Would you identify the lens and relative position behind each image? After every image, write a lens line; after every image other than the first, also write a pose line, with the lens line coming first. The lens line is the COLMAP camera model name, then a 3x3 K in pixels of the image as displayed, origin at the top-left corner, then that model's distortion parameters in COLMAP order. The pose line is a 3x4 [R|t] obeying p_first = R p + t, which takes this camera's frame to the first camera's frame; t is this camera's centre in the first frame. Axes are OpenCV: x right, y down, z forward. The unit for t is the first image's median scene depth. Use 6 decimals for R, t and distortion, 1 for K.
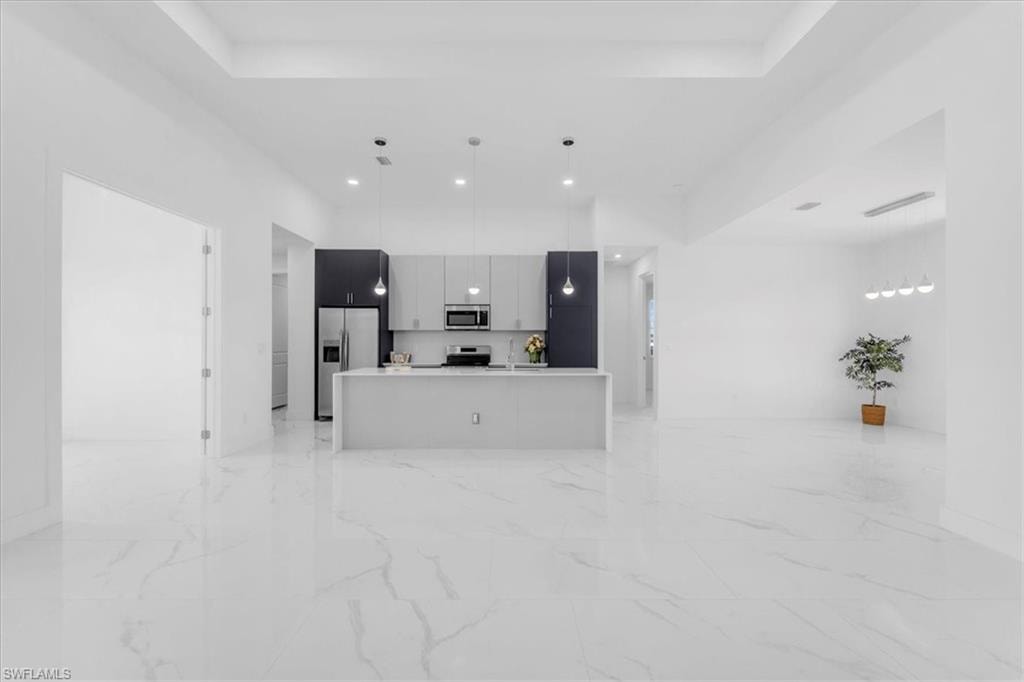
lens RADIAL K [[415.3, 0, 505.2], [0, 415.3, 340.2], [0, 0, 1]] dist [-0.000002, -0.001985]
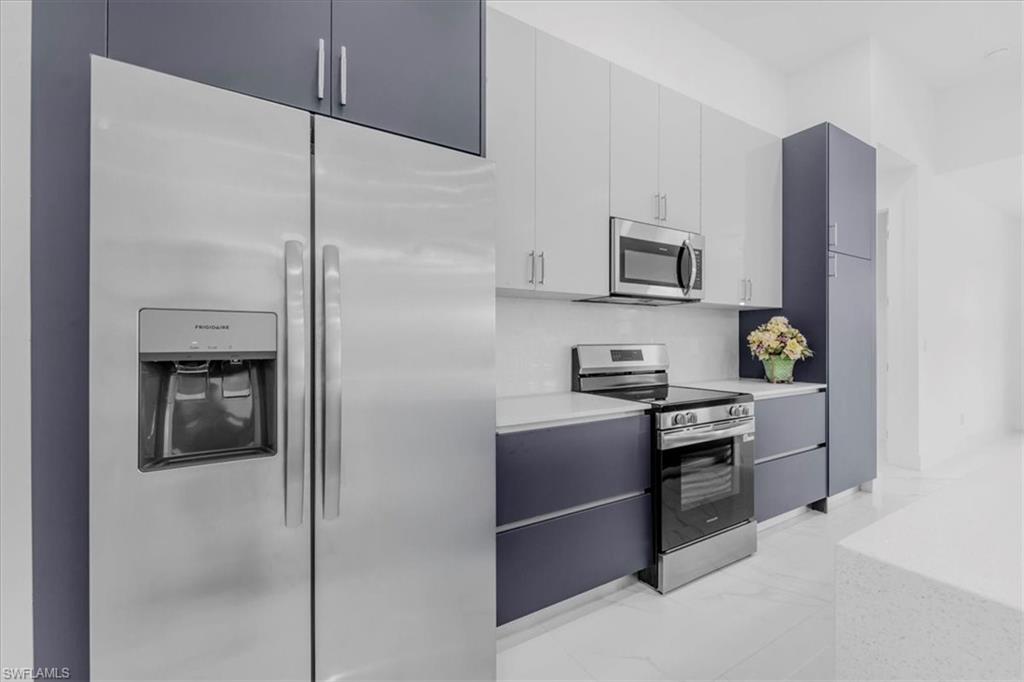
lens RADIAL K [[415.3, 0, 521.5], [0, 415.3, 342.2], [0, 0, 1]] dist [-0.000002, -0.001985]
pose [[0.862158, -0.003487, 0.506628, -0.395061], [0.003221, 0.999994, 0.001400, 0.011792], [-0.506630, 0.000425, 0.862163, 0.812767]]
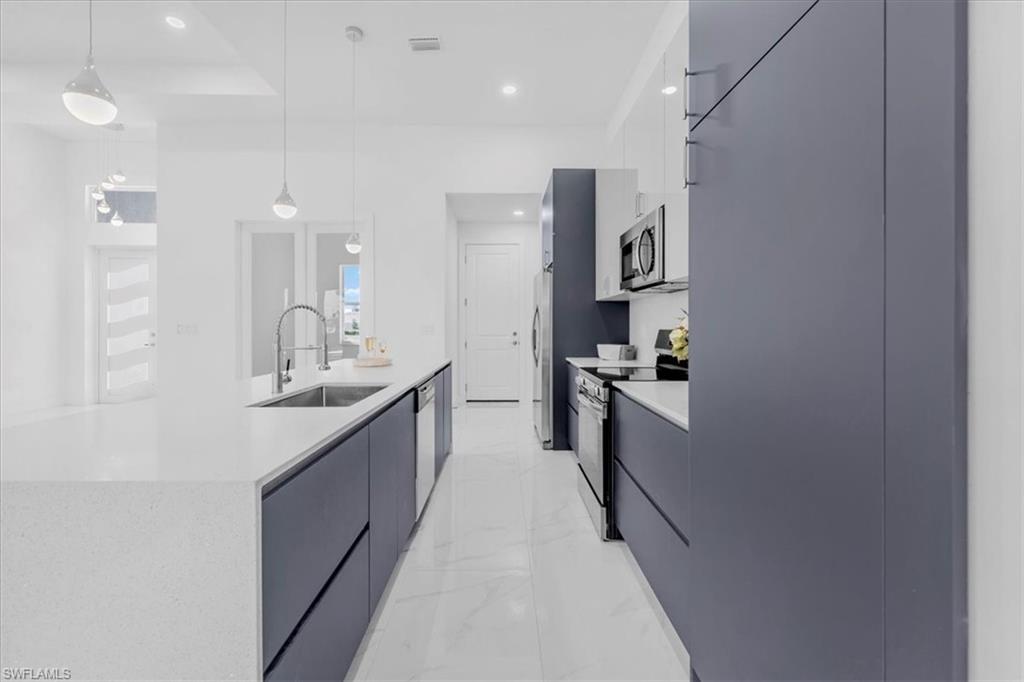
lens RADIAL K [[415.3, 0, 514.2], [0, 415.3, 332.9], [0, 0, 1]] dist [-0.000002, -0.001985]
pose [[0.020975, 0.016804, -0.999639, 0.312077], [0.003509, 0.999851, 0.016881, 0.010937], [0.999774, -0.003862, 0.020913, 0.936962]]
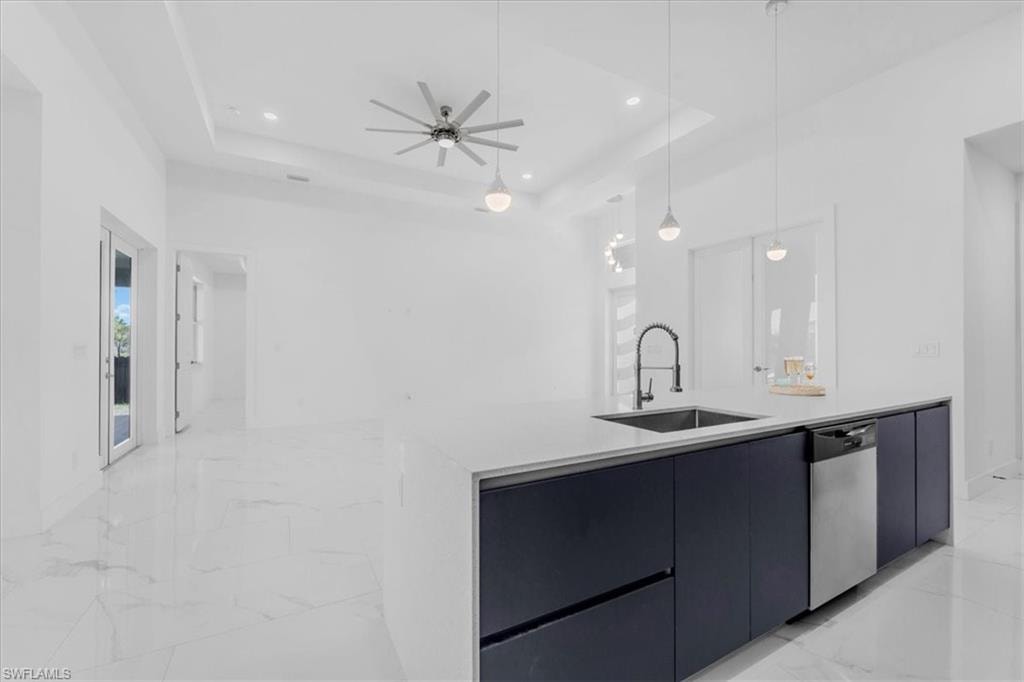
lens RADIAL K [[415.3, 0, 507.5], [0, 415.3, 343.6], [0, 0, 1]] dist [-0.000002, -0.001985]
pose [[-0.881059, -0.001825, -0.473003, 0.248679], [0.004913, 0.999903, -0.013008, 0.012566], [0.472981, -0.013785, -0.880965, 1.000951]]
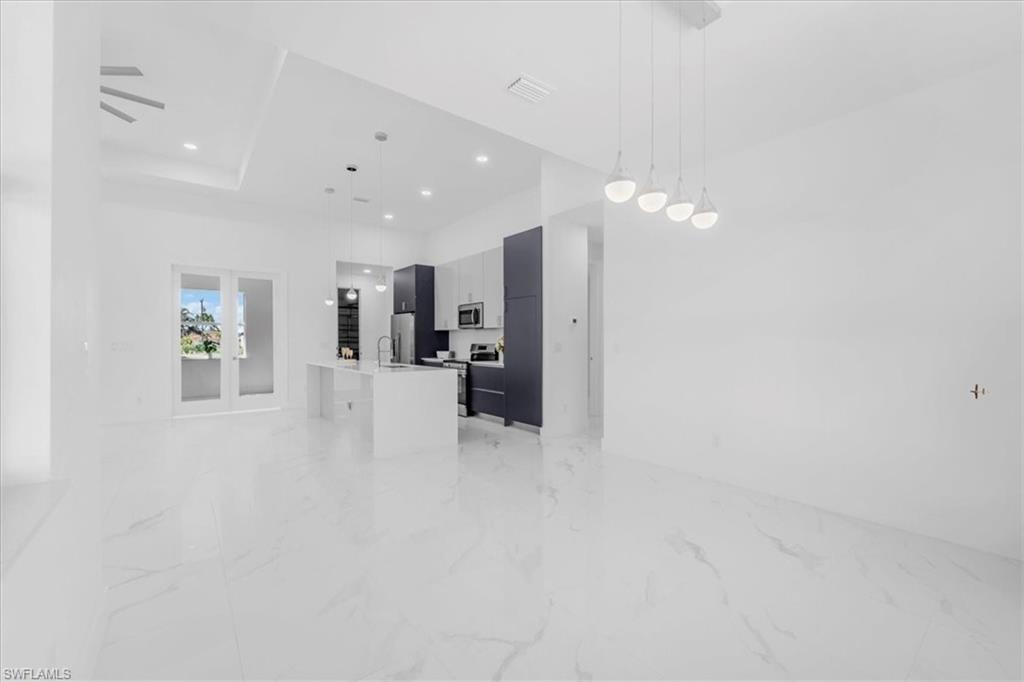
lens RADIAL K [[415.3, 0, 509.8], [0, 415.3, 342.0], [0, 0, 1]] dist [-0.000002, -0.001985]
pose [[0.606715, -0.000388, -0.794919, 0.844336], [0.004984, 0.999982, 0.003316, 0.006878], [0.794904, -0.005974, 0.606706, 0.484232]]
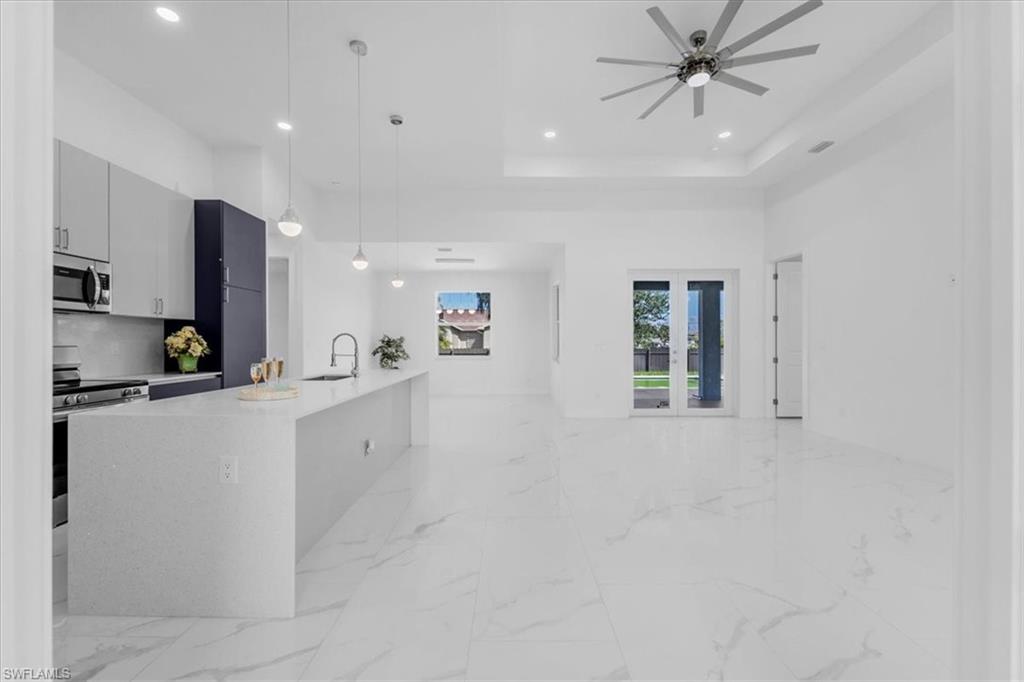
lens RADIAL K [[415.3, 0, 506.3], [0, 415.3, 347.4], [0, 0, 1]] dist [-0.000002, -0.001985]
pose [[0.000218, -0.013019, 0.999915, -0.567424], [-0.008926, 0.999875, 0.013020, 0.005177], [-0.999960, -0.008928, 0.000101, 0.567594]]
